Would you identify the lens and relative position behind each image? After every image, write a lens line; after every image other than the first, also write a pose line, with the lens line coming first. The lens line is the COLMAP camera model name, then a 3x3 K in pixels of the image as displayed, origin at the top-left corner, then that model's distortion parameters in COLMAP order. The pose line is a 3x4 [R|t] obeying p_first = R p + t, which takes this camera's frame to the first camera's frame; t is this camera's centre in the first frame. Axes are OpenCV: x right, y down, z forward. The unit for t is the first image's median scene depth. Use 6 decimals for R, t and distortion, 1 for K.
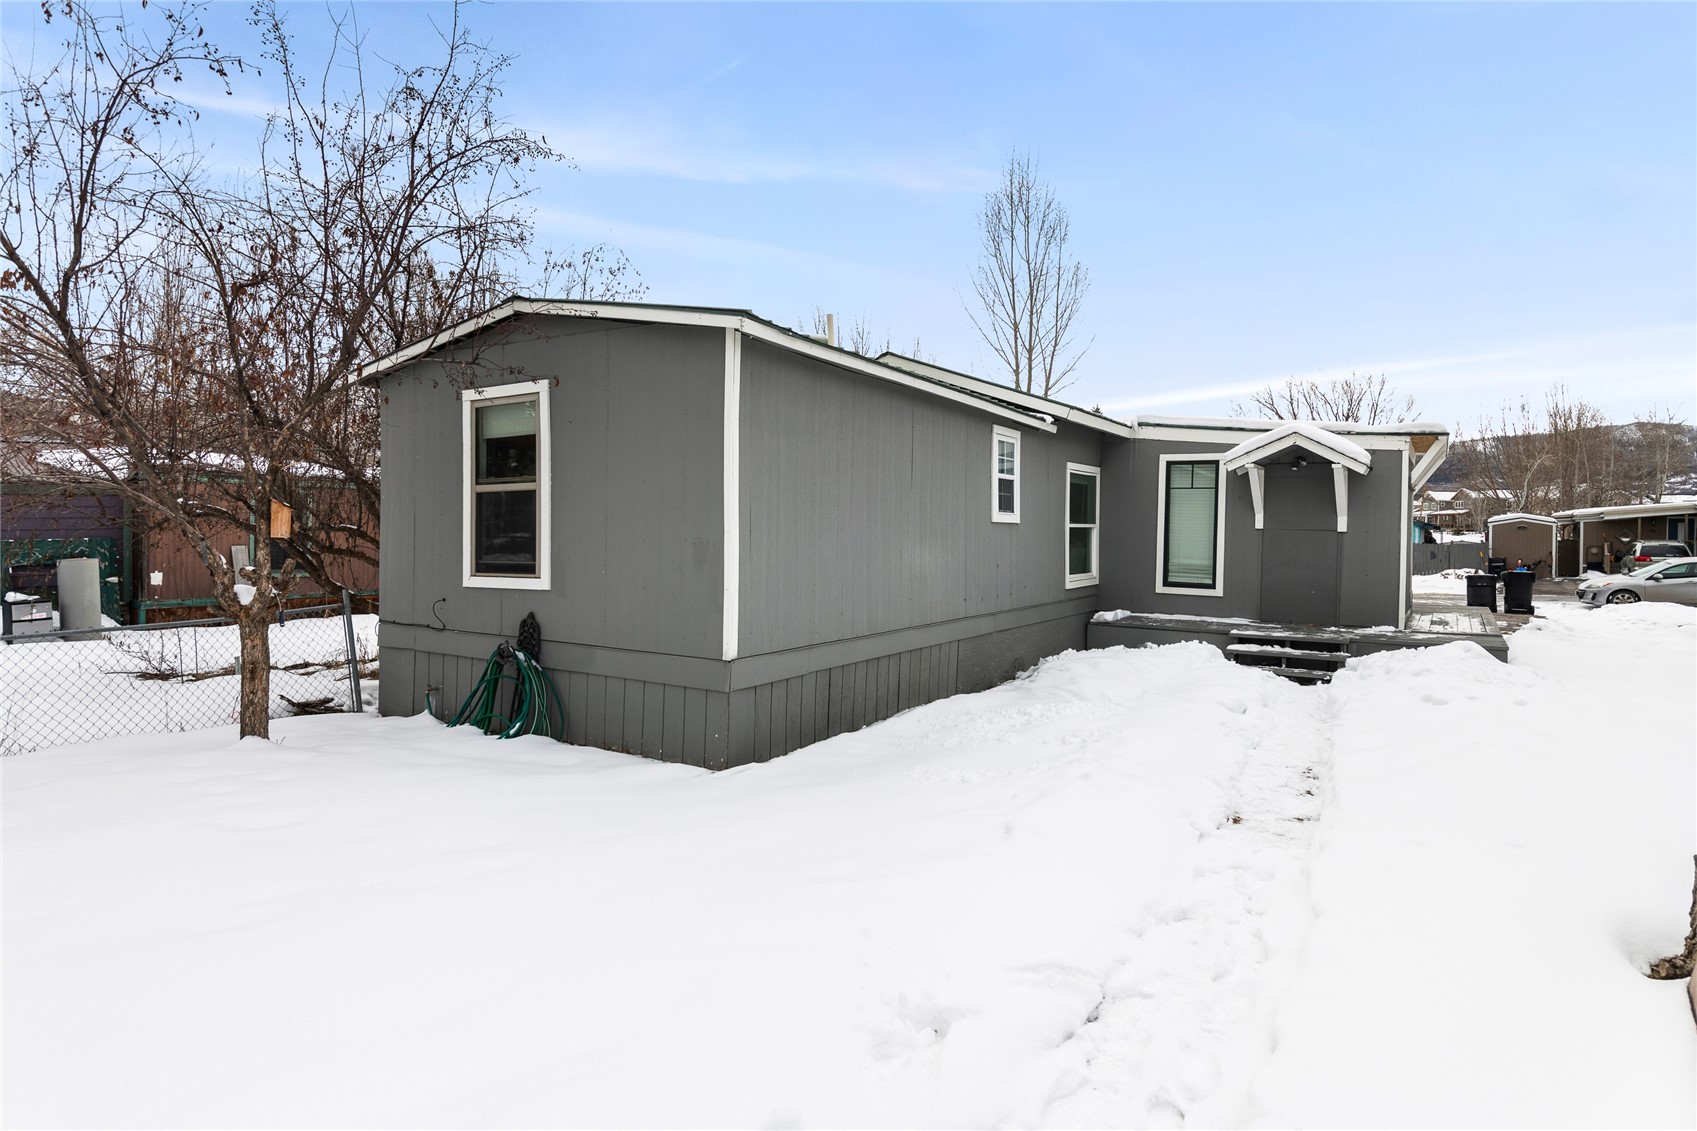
lens RADIAL K [[949.4, 0, 843.3], [0, 949.4, 562.4], [0, 0, 1]] dist [0.017046, -0.004177]
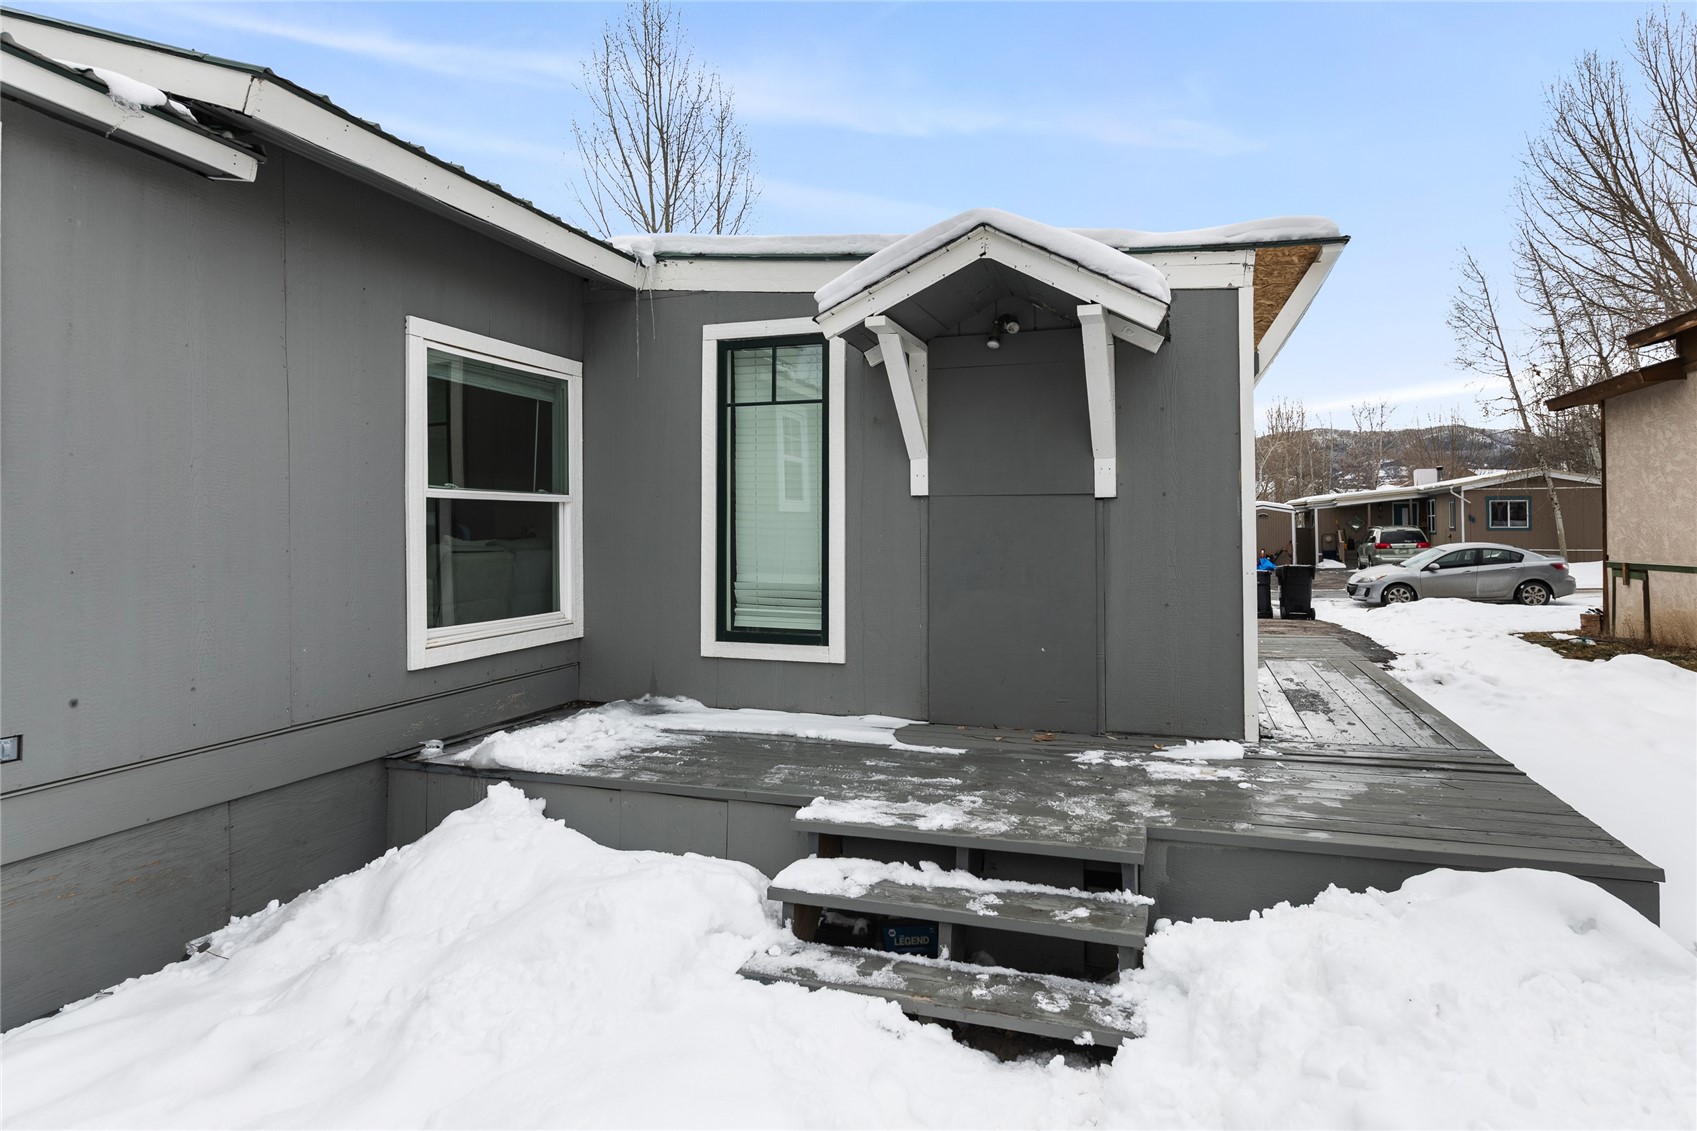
lens RADIAL K [[949.4, 0, 851.3], [0, 949.4, 553.3], [0, 0, 1]] dist [0.017046, -0.004177]
pose [[0.971817, -0.025951, 0.234306, 0.296583], [0.028995, 0.999534, -0.009556, -0.007115], [-0.233949, 0.016080, 0.972116, 0.581154]]
